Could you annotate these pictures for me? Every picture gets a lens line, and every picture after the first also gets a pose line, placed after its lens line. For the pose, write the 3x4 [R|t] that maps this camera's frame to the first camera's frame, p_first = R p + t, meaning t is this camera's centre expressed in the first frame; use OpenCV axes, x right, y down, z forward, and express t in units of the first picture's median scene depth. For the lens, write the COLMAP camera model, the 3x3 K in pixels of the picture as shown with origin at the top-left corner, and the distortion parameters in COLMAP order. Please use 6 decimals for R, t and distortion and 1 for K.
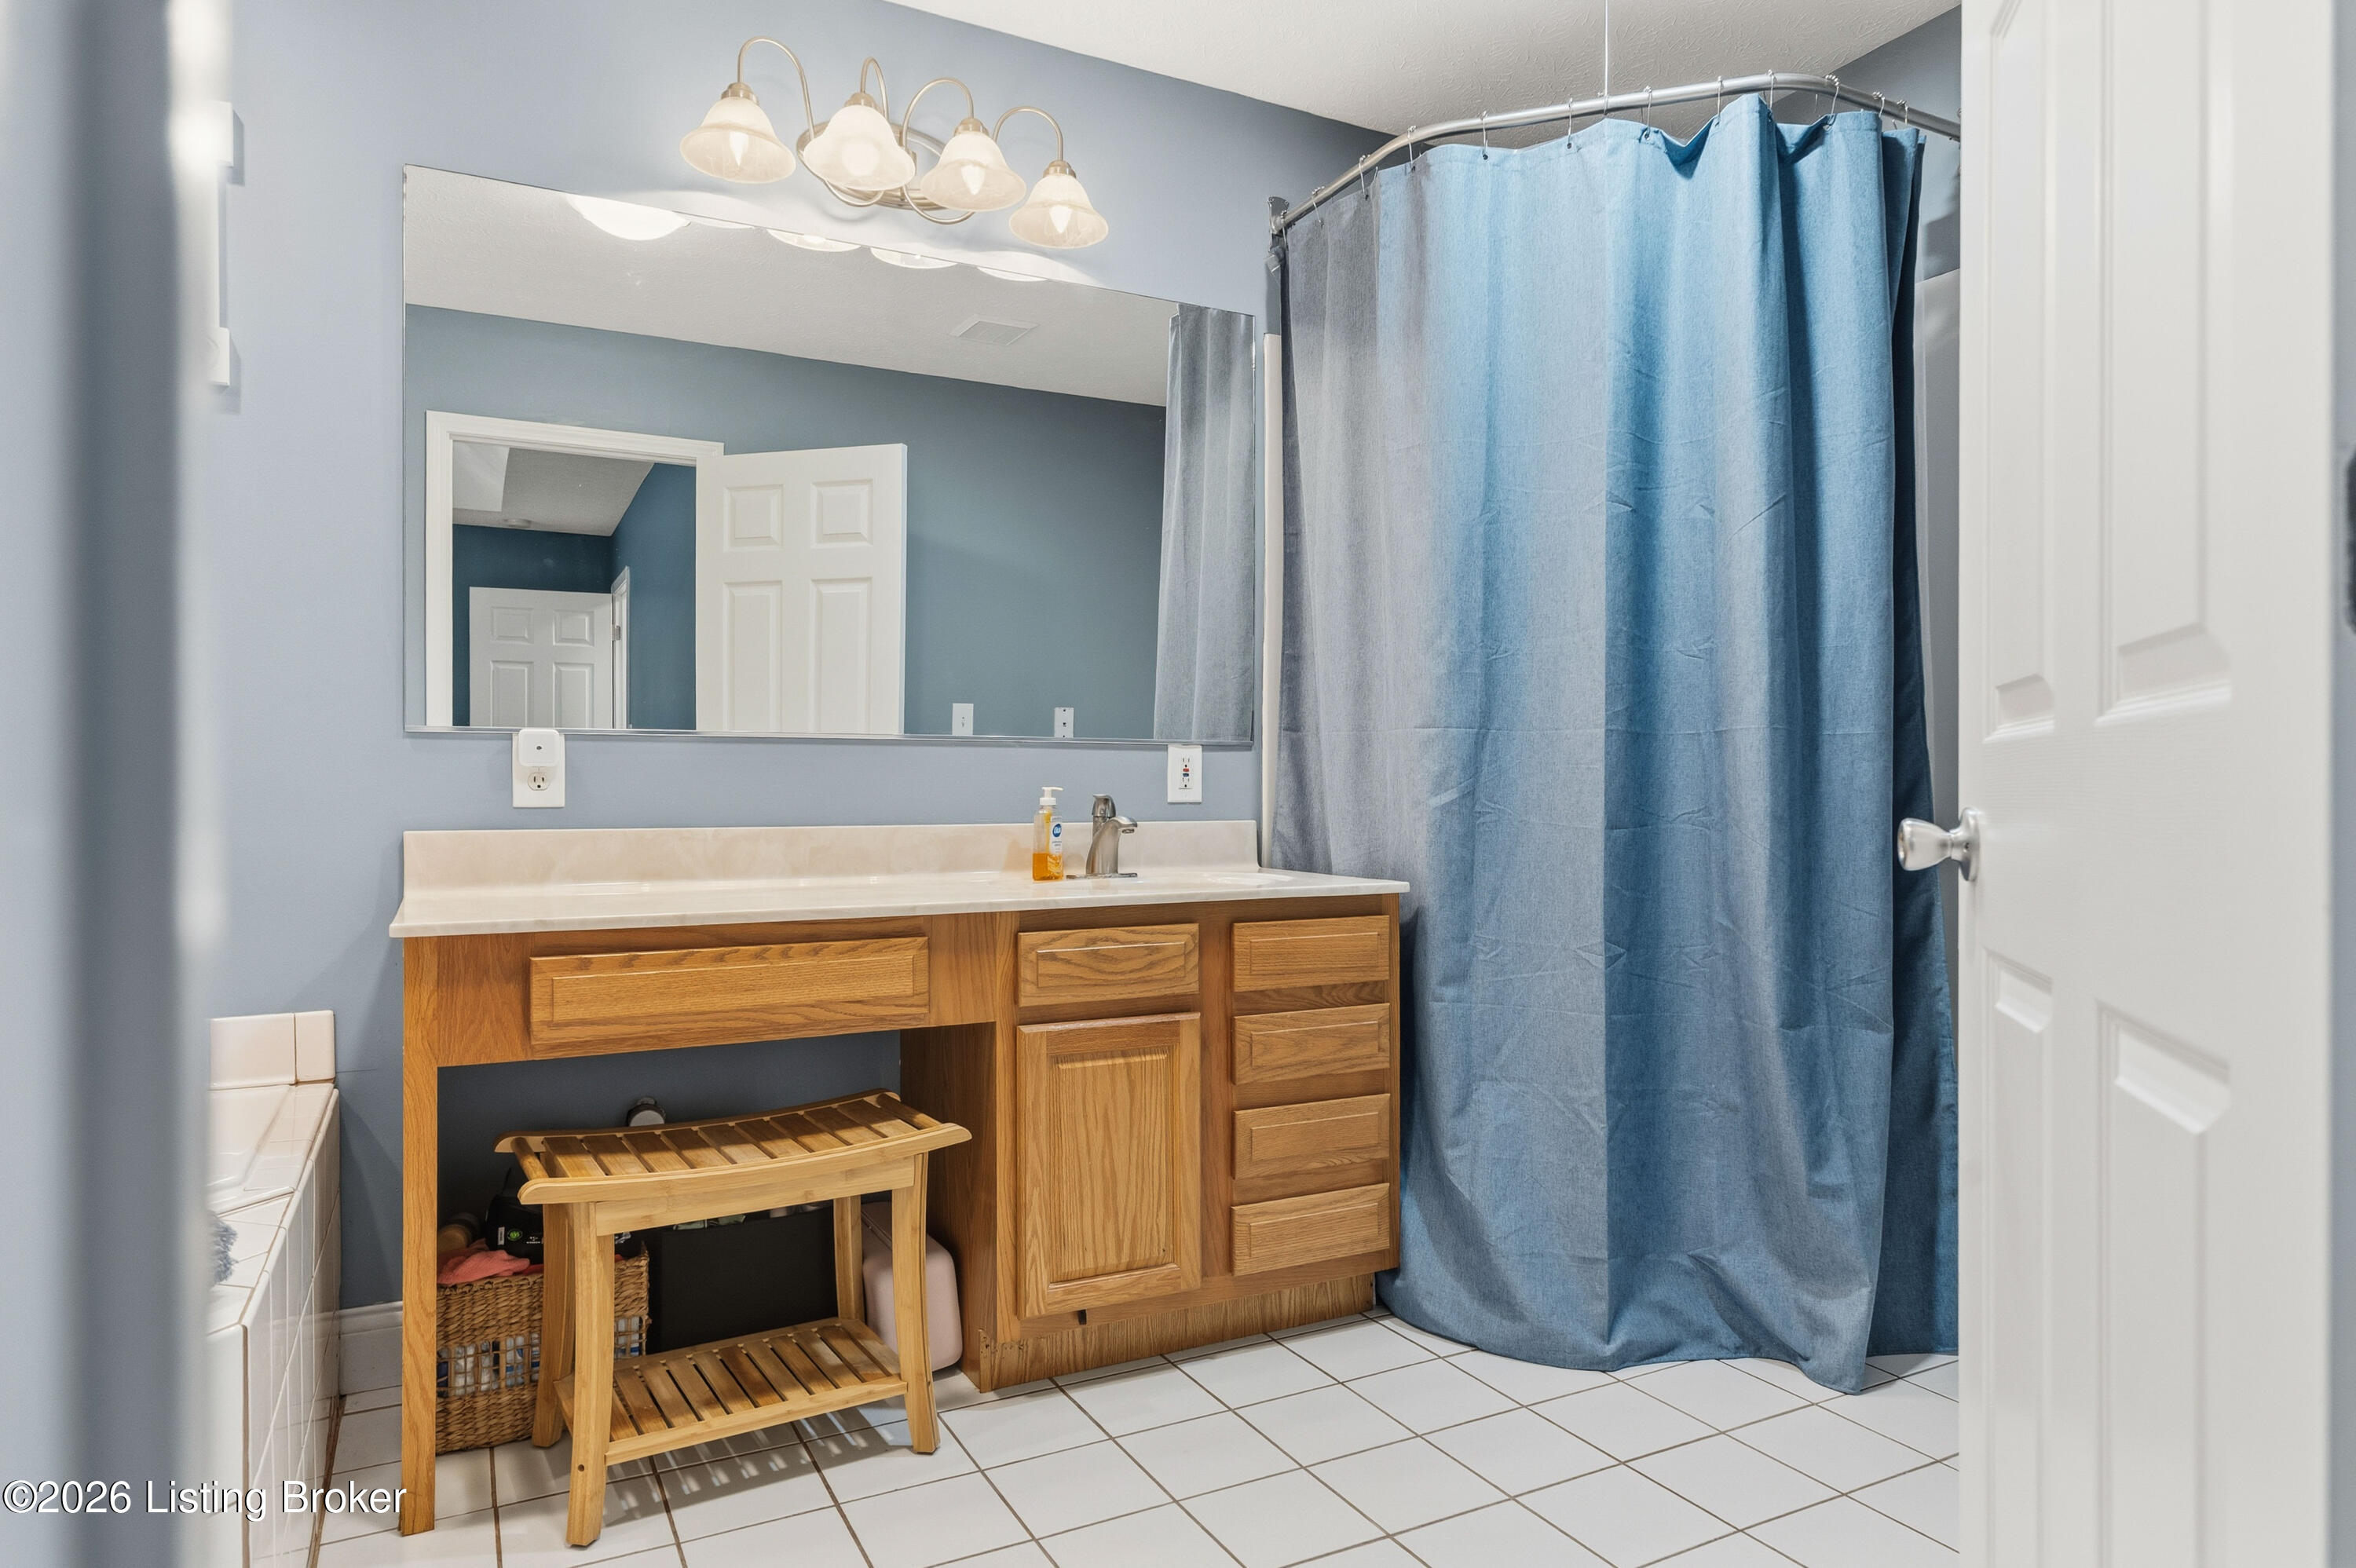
lens RADIAL K [[1403.9, 0, 1176.3], [0, 1403.9, 792.8], [0, 0, 1]] dist [-0.002039, 0.001286]
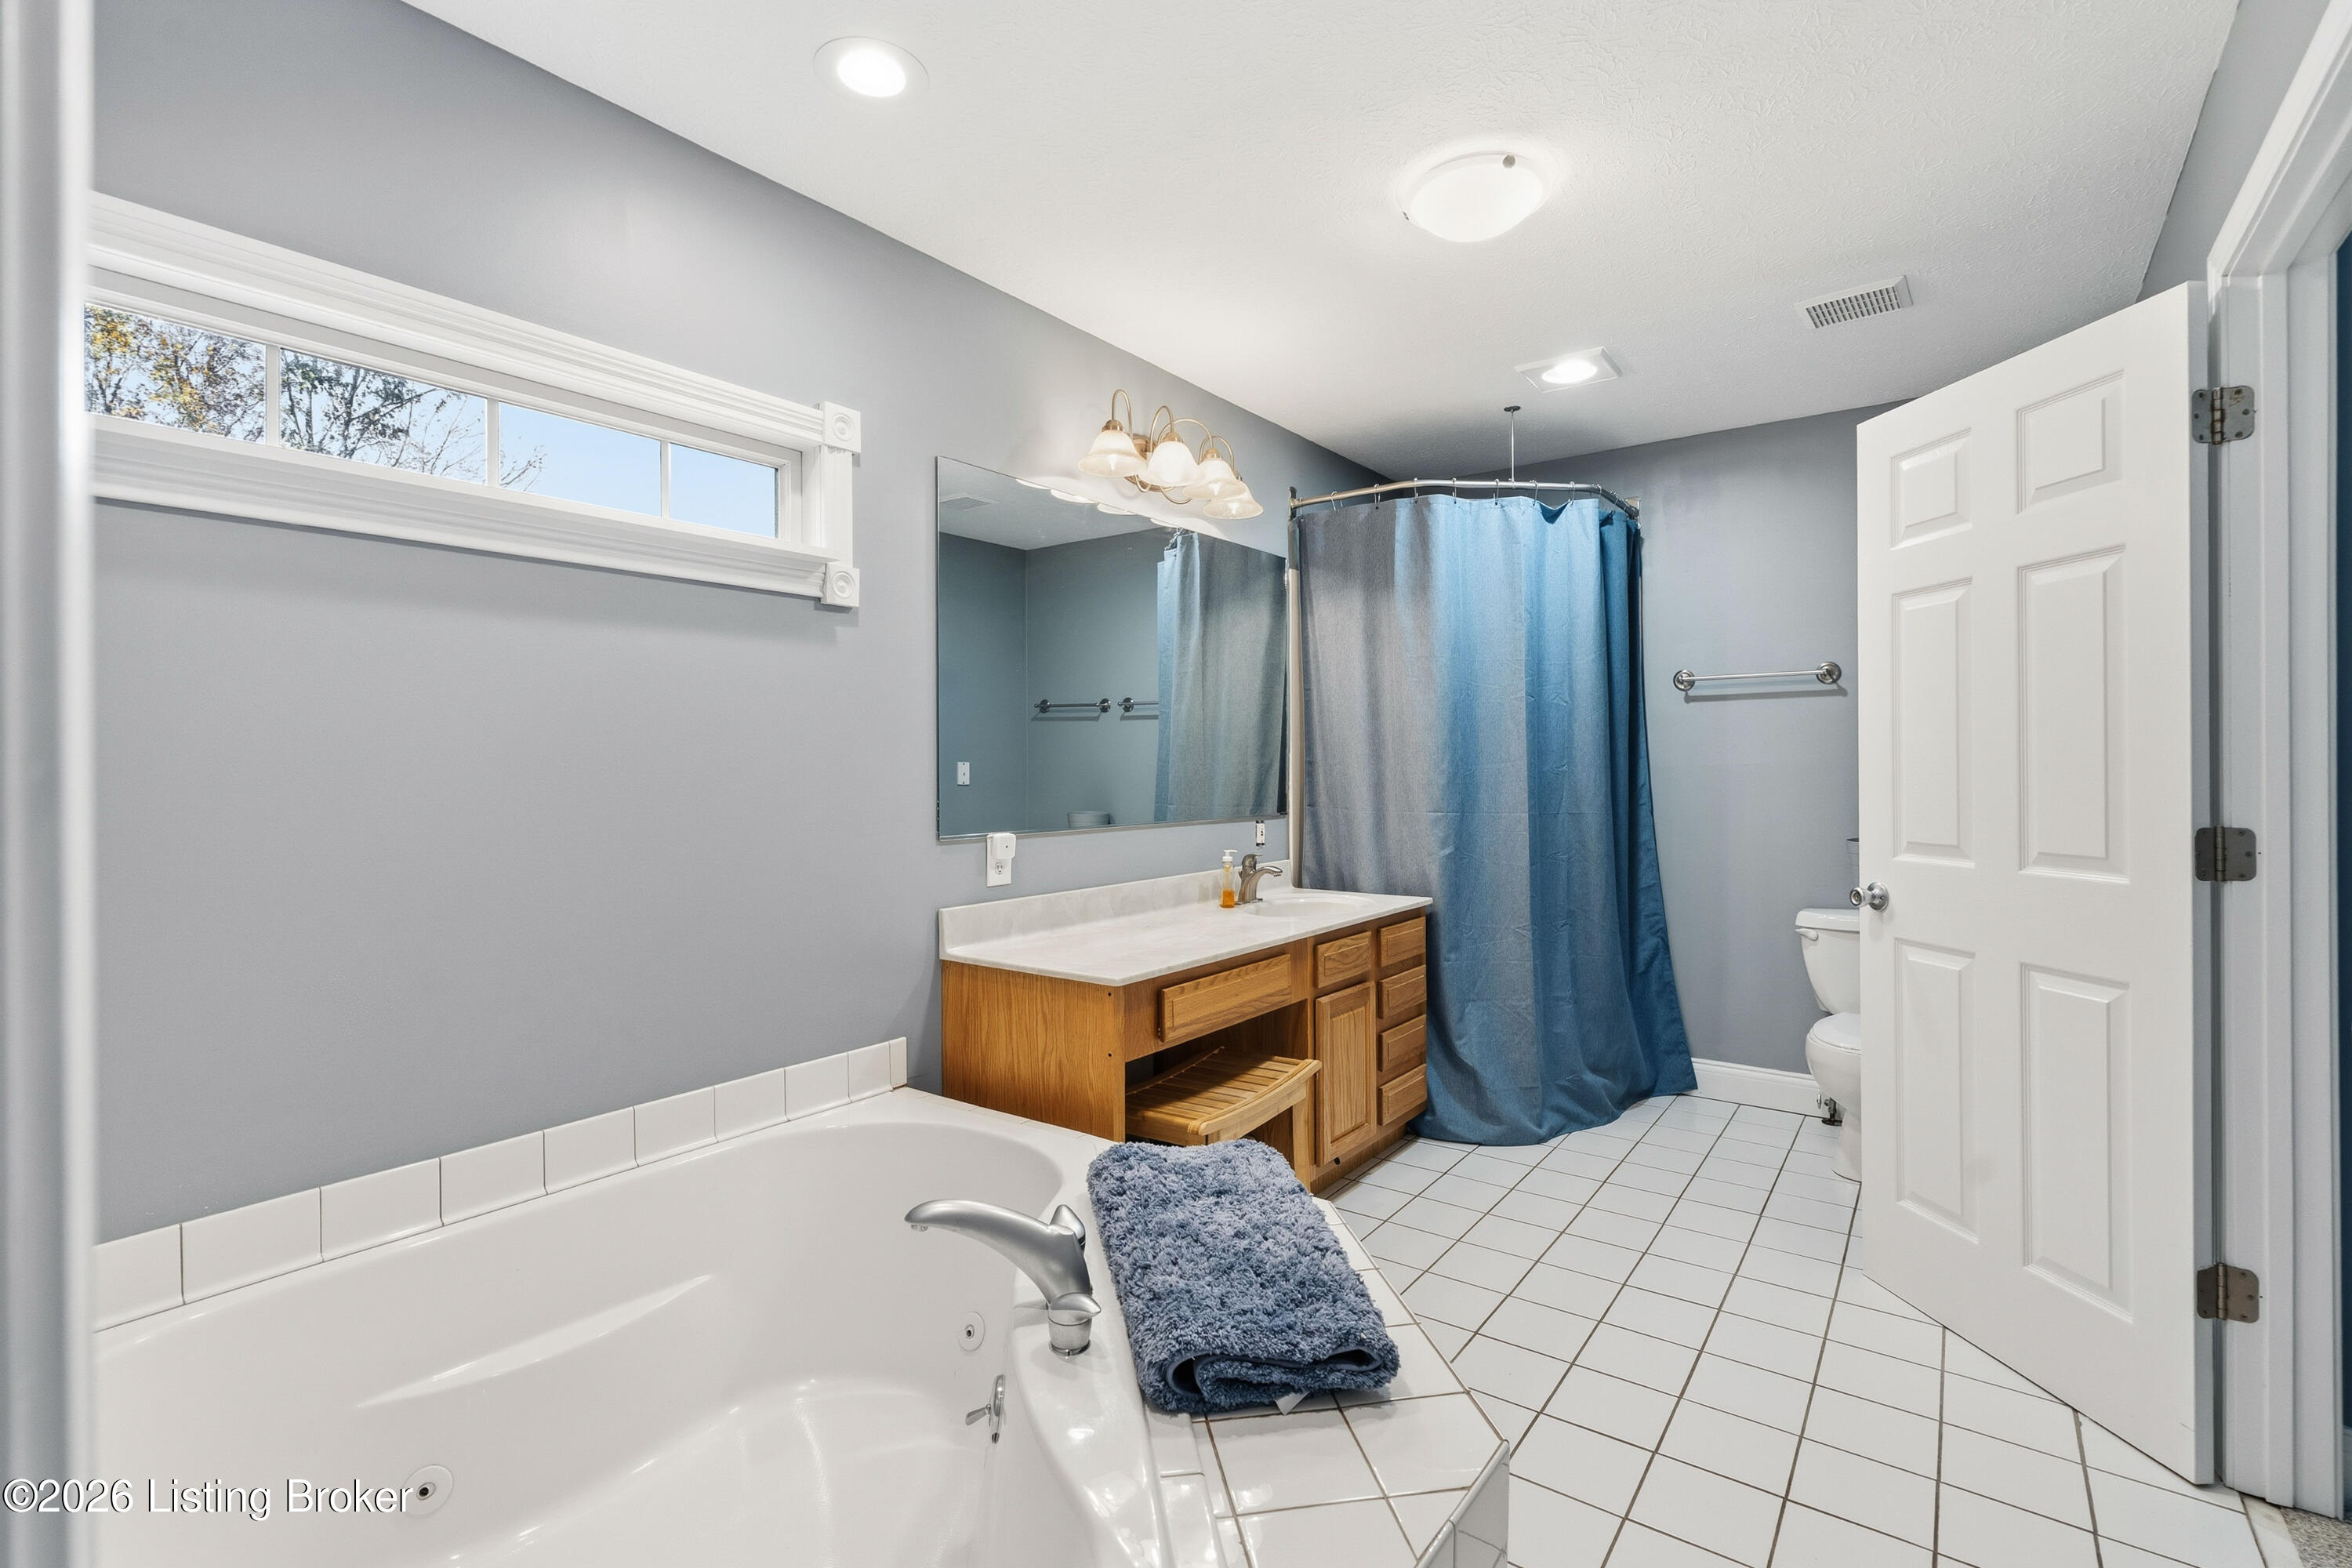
lens RADIAL K [[1069.6, 0, 1180.0], [0, 1069.6, 773.2], [0, 0, 1]] dist [-0.011925, 0.003547]
pose [[0.897624, -0.009129, 0.440668, -0.772535], [0.008937, 0.999957, 0.002510, -0.109195], [-0.440671, 0.001685, 0.897667, -0.110061]]
